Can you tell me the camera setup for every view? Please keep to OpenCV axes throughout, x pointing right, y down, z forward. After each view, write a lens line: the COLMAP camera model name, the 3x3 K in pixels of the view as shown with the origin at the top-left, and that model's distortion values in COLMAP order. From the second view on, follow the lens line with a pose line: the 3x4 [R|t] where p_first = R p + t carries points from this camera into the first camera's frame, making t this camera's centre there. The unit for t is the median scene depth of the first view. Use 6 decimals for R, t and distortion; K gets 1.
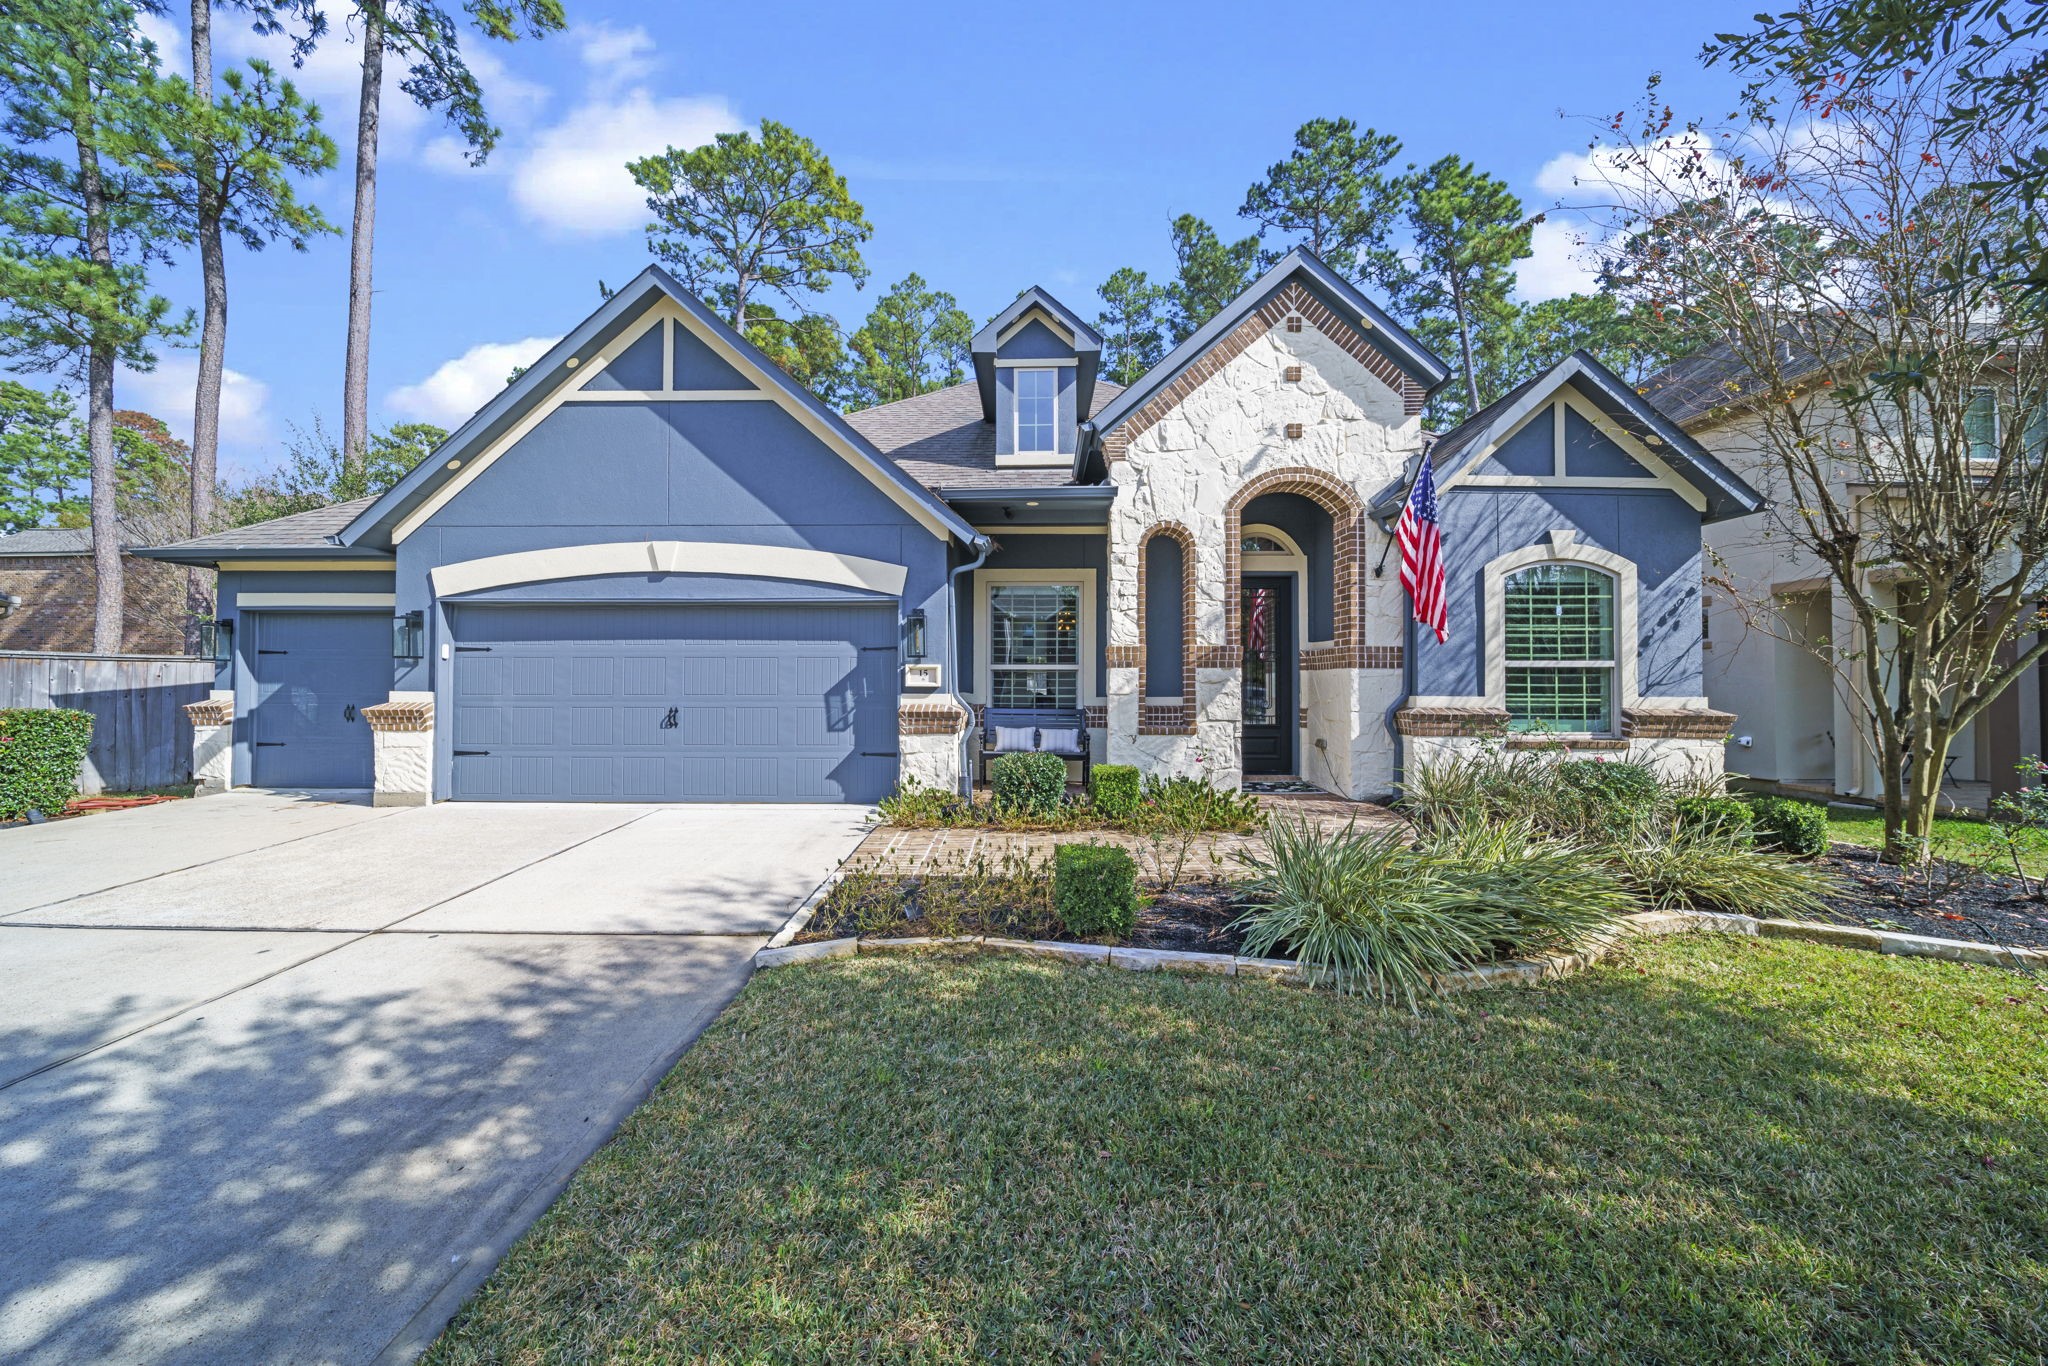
lens RADIAL K [[729.9, 0, 1034.9], [0, 729.9, 667.7], [0, 0, 1]] dist [-0.004151, -0.000418]
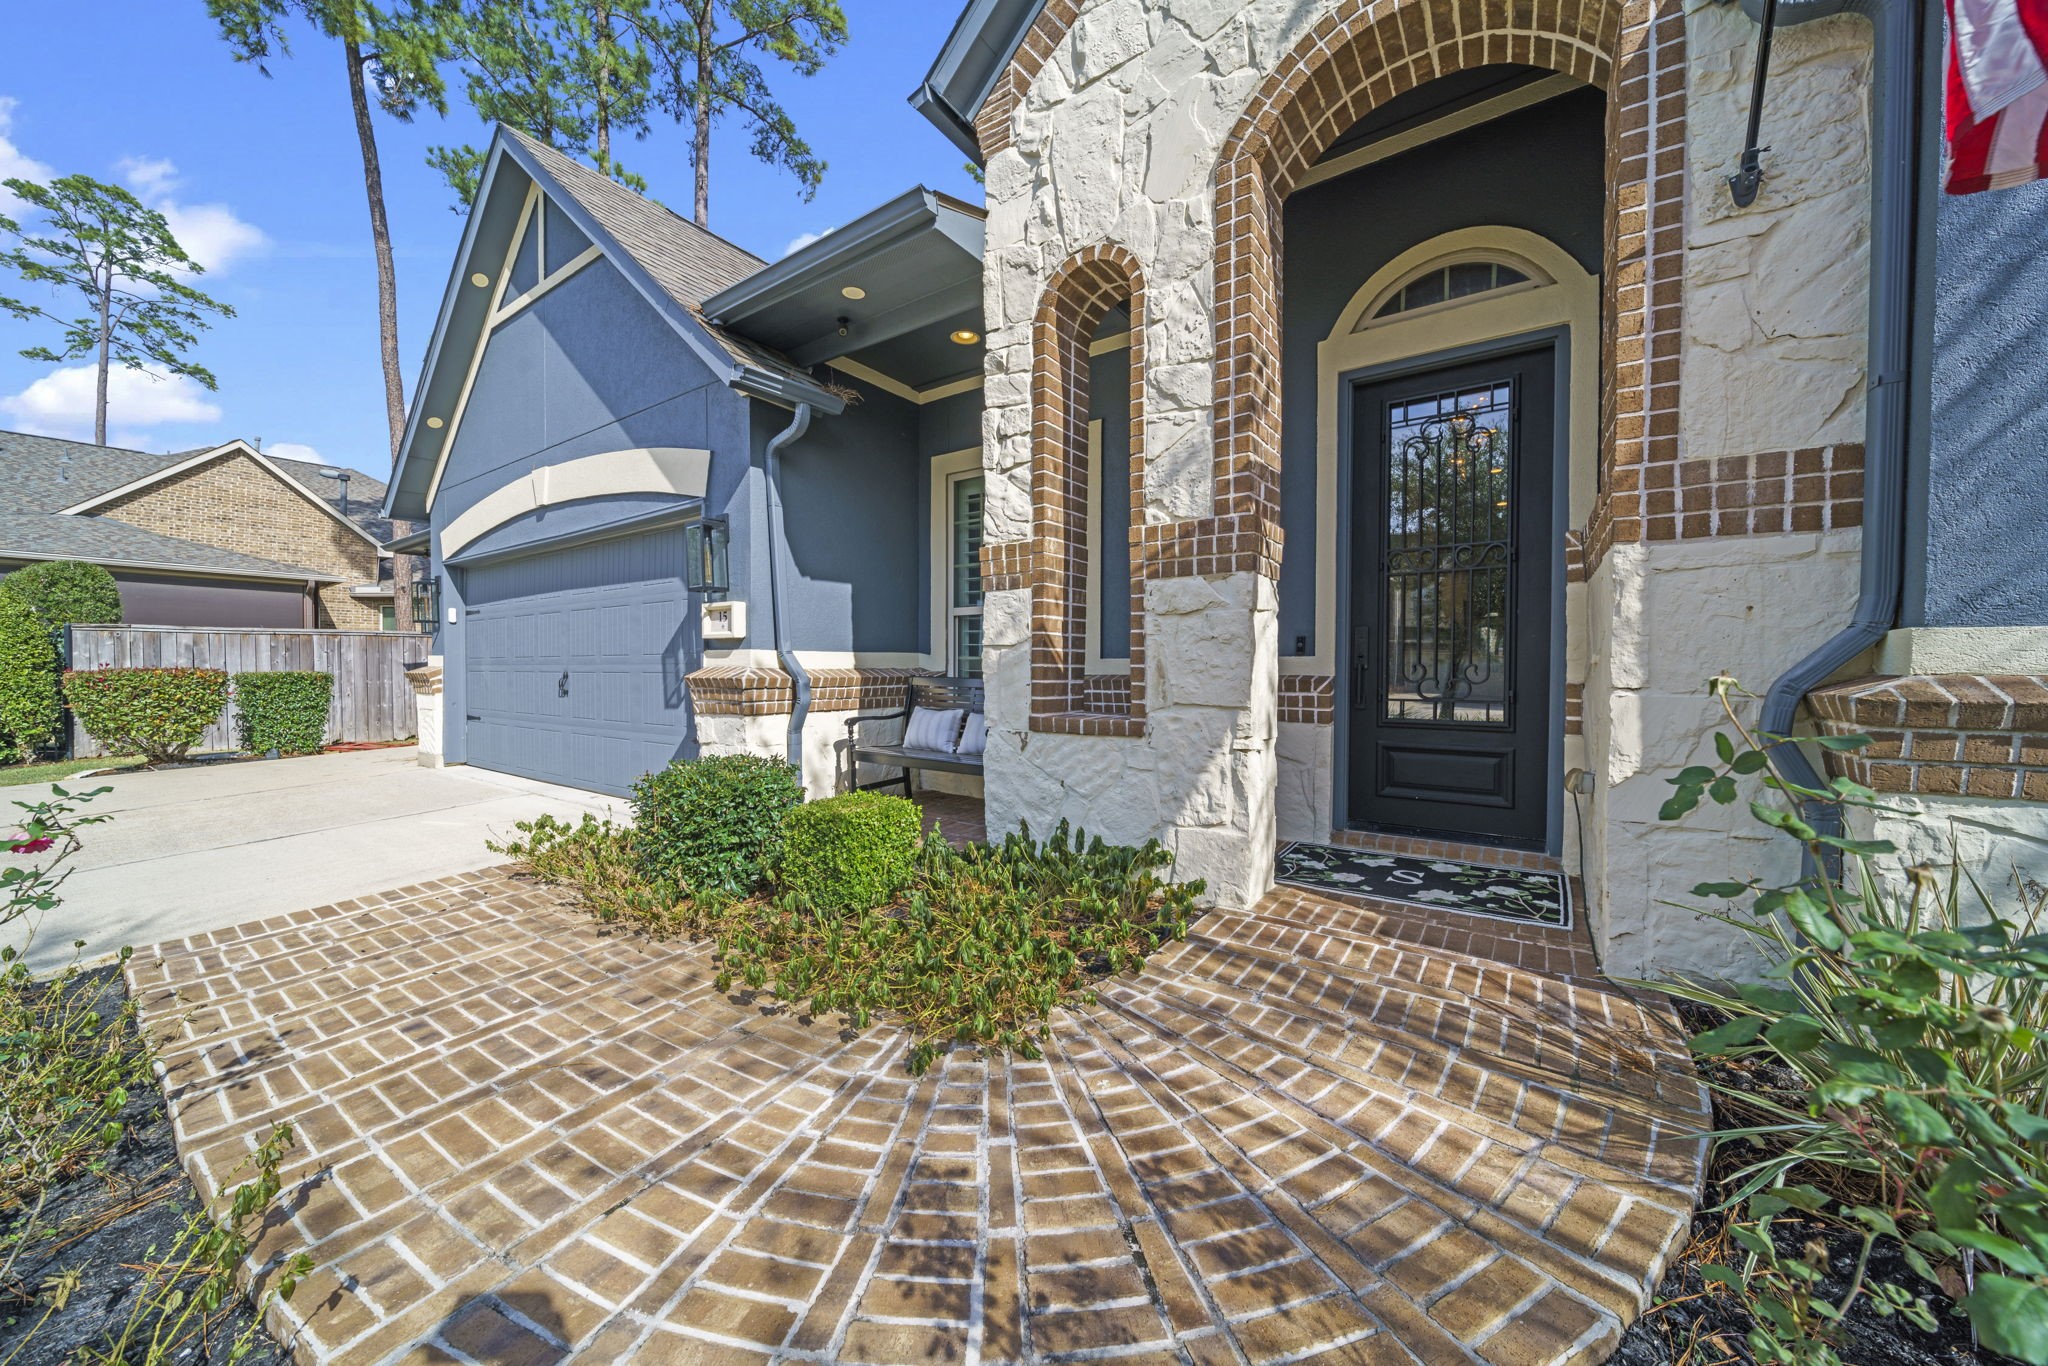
lens RADIAL K [[729.9, 0, 1020.2], [0, 729.9, 679.0], [0, 0, 1]] dist [-0.004151, -0.000418]
pose [[0.827435, 0.007557, -0.561510, 0.397395], [0.015099, 0.999249, 0.035699, 0.041207], [0.561358, -0.038017, 0.826699, 0.609520]]
